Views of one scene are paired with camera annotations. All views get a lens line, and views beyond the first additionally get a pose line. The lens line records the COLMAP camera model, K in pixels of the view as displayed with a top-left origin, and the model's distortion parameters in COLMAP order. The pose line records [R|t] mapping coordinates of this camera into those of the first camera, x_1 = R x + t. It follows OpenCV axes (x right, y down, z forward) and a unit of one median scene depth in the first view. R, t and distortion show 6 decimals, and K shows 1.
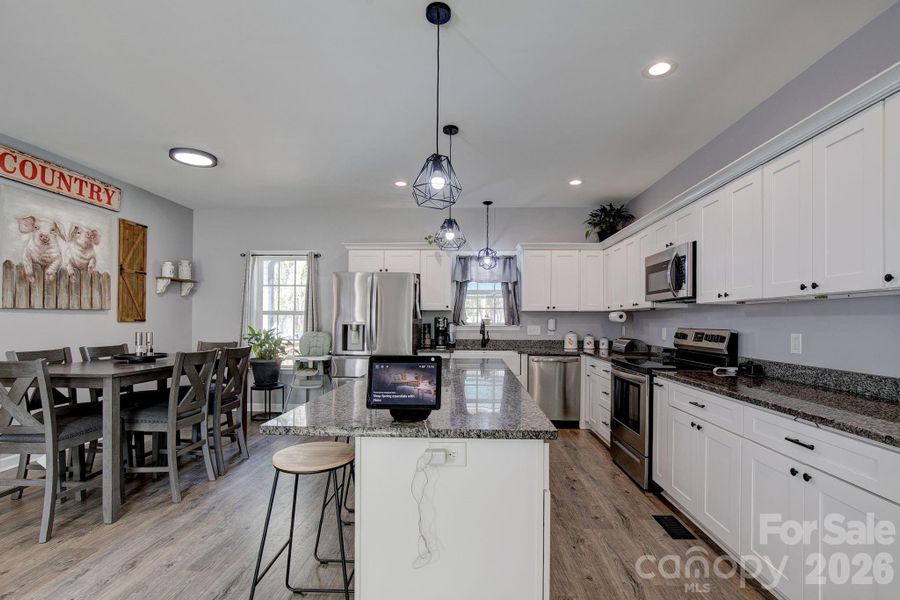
lens RADIAL K [[414.7, 0, 456.0], [0, 414.7, 320.8], [0, 0, 1]] dist [-0.013711, 0.001625]
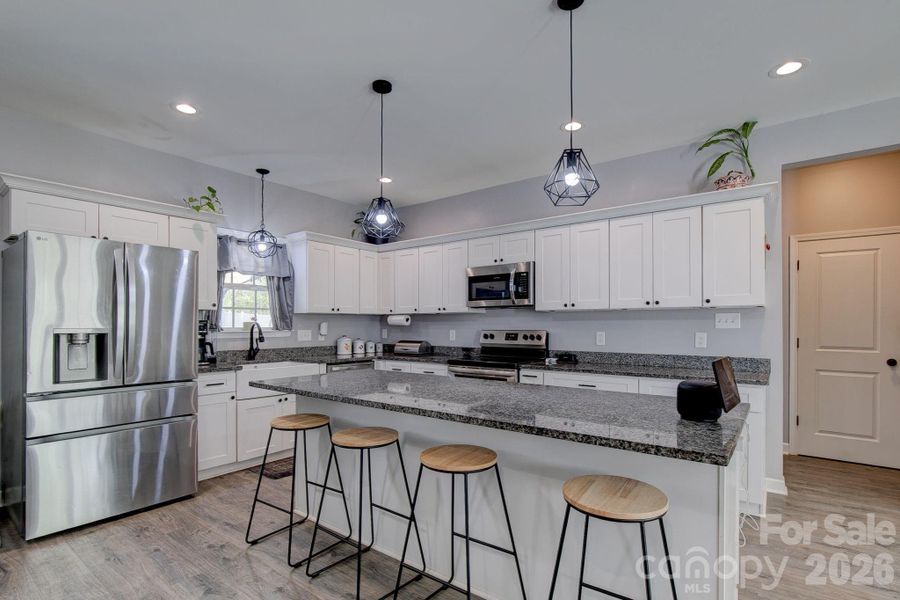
lens RADIAL K [[436.7, 0, 456.2], [0, 436.7, 323.3], [0, 0, 1]] dist [-0.013971, -0.000963]
pose [[0.572983, -0.004248, 0.819556, -0.449846], [0.003728, 0.999990, 0.002576, -0.003957], [-0.819559, 0.001579, 0.572993, 0.284995]]
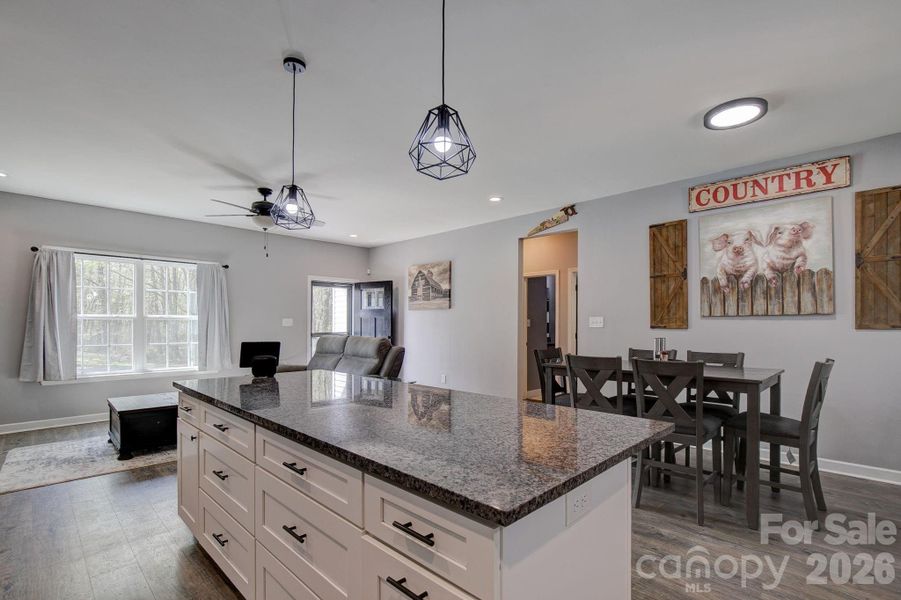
lens RADIAL K [[415.1, 0, 458.8], [0, 415.1, 323.3], [0, 0, 1]] dist [-0.013711, 0.001625]
pose [[-0.663667, -0.007699, -0.747989, 0.233321], [-0.003881, 0.999969, -0.006849, 0.000608], [0.748019, -0.001642, -0.663676, 0.950456]]
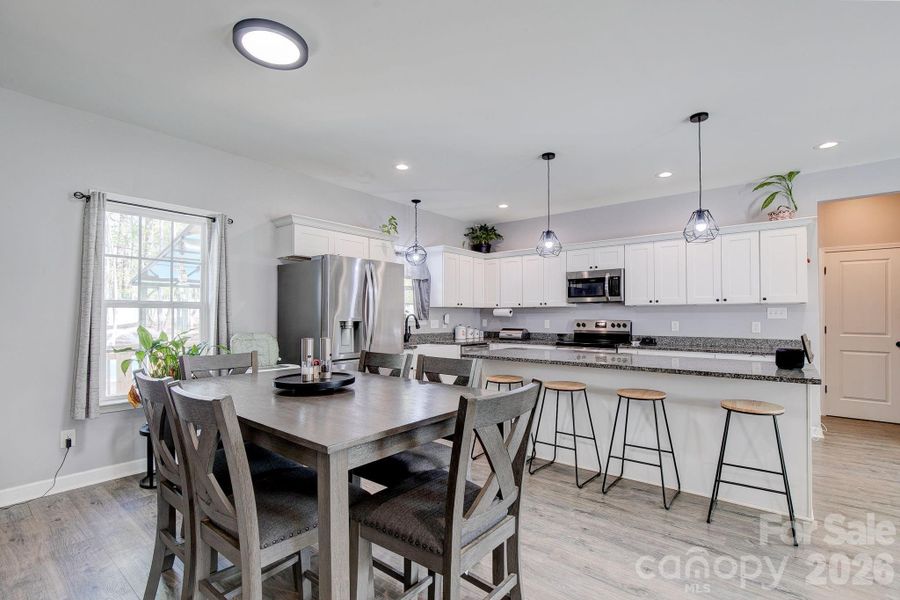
lens RADIAL K [[414.7, 0, 457.3], [0, 414.7, 309.3], [0, 0, 1]] dist [-0.013711, 0.001625]
pose [[0.595729, 0.007080, 0.803155, -0.813909], [0.003166, 0.999933, -0.011163, -0.005002], [-0.803180, 0.009193, 0.595666, 0.359598]]
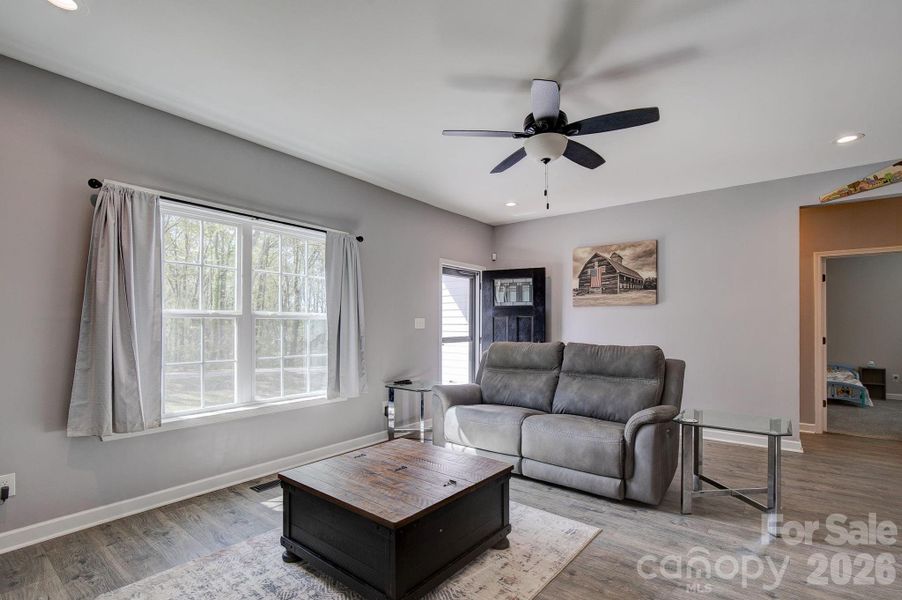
lens RADIAL K [[415.6, 0, 456.1], [0, 415.6, 321.0], [0, 0, 1]] dist [-0.013711, 0.001625]
pose [[-0.579540, -0.015500, -0.814796, 0.340675], [-0.002444, 0.999848, -0.017282, 0.001624], [0.814940, -0.008024, -0.579490, 0.142081]]
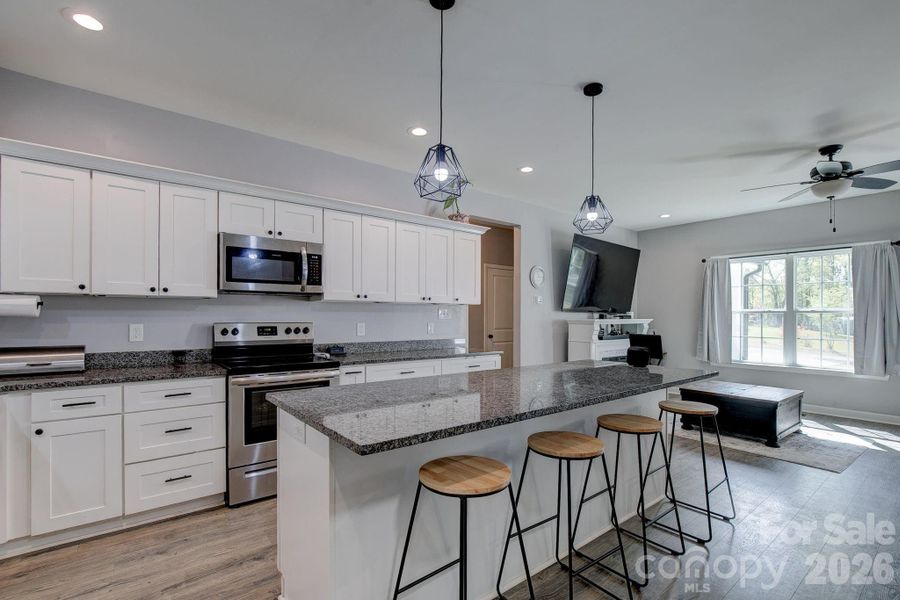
lens RADIAL K [[414.7, 0, 452.4], [0, 414.7, 313.6], [0, 0, 1]] dist [-0.013711, 0.001625]
pose [[-0.652908, -0.005457, 0.757418, -0.341652], [-0.009503, 0.999954, -0.000988, -0.003947], [-0.757378, -0.007843, -0.652930, 0.989552]]
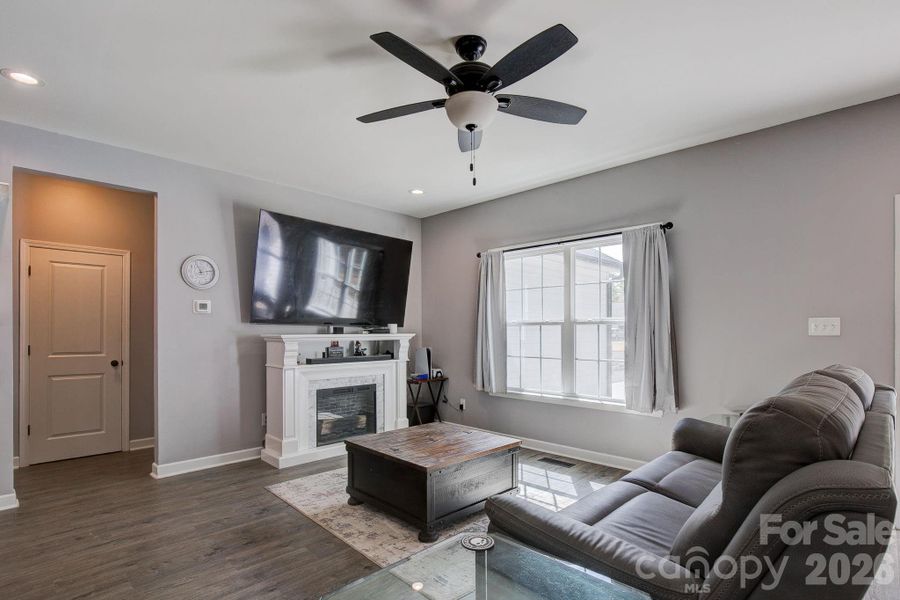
lens RADIAL K [[436.7, 0, 453.9], [0, 436.7, 330.7], [0, 0, 1]] dist [-0.013971, -0.000963]
pose [[-0.743453, -0.006759, 0.668754, -0.538291], [-0.004595, 0.999977, 0.004997, -0.006580], [-0.668772, 0.000642, -0.743467, 0.291392]]
